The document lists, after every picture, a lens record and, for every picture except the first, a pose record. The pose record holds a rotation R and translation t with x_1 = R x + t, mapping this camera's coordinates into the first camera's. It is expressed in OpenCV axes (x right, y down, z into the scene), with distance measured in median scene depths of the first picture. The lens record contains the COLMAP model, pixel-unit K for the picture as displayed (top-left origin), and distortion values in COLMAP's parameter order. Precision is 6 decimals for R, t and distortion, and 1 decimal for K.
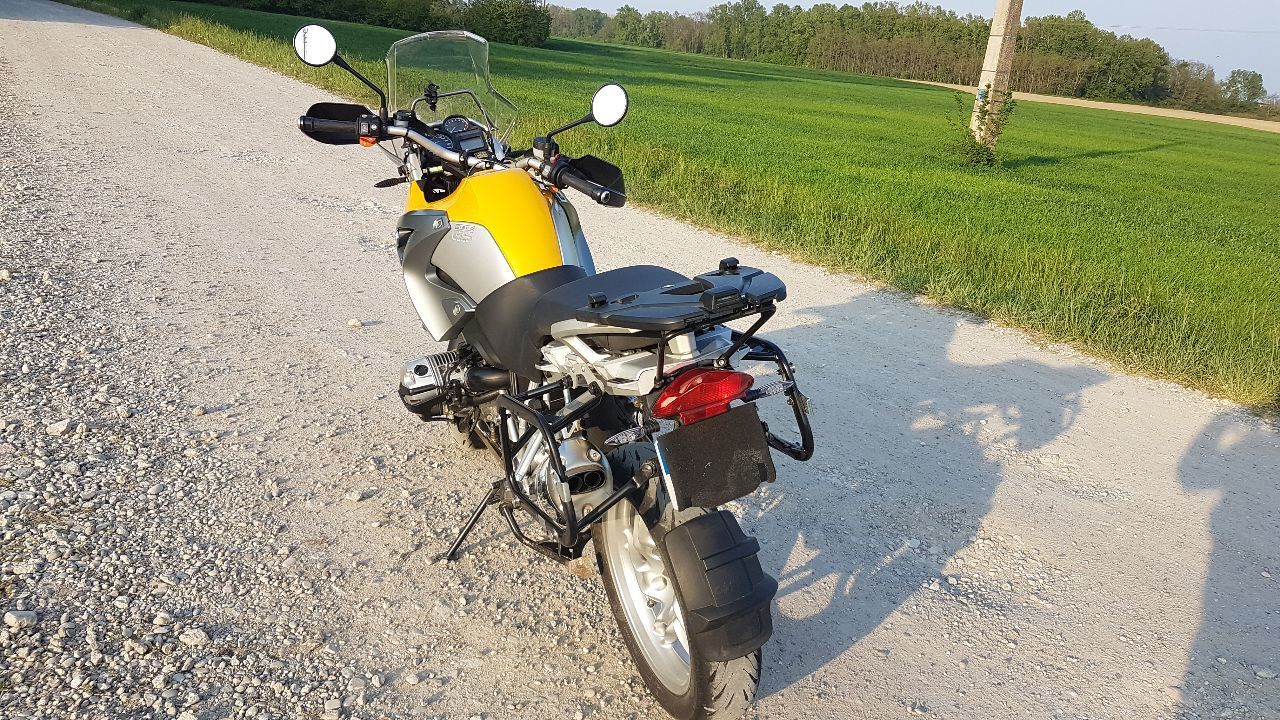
lens RADIAL K [[1040.0, 0, 619.2], [0, 1040.0, 368.0], [0, 0, 1]] dist [0.177766, -0.307388]
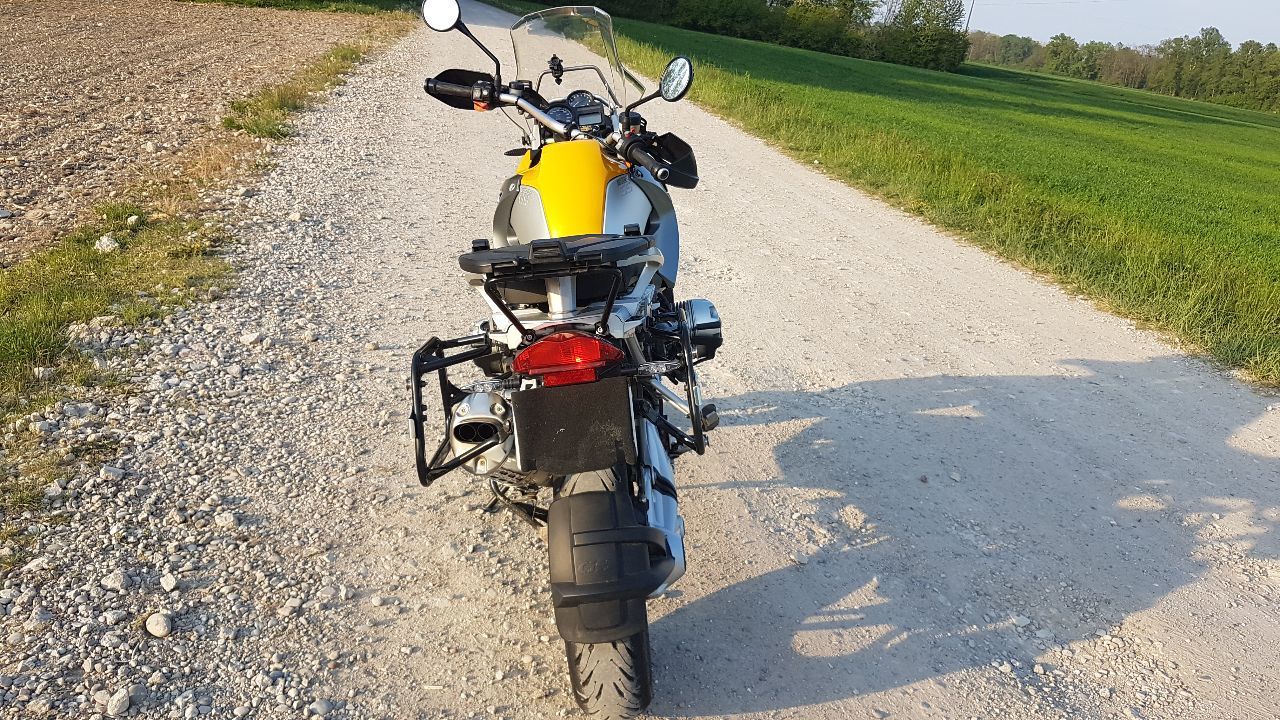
lens RADIAL K [[1040.0, 0, 619.2], [0, 1040.0, 368.0], [0, 0, 1]] dist [0.177766, -0.307388]
pose [[0.917866, 0.157835, -0.364157, 0.313198], [-0.166212, 0.986054, 0.008440, 0.012565], [0.360410, 0.052781, 0.931299, 0.078051]]
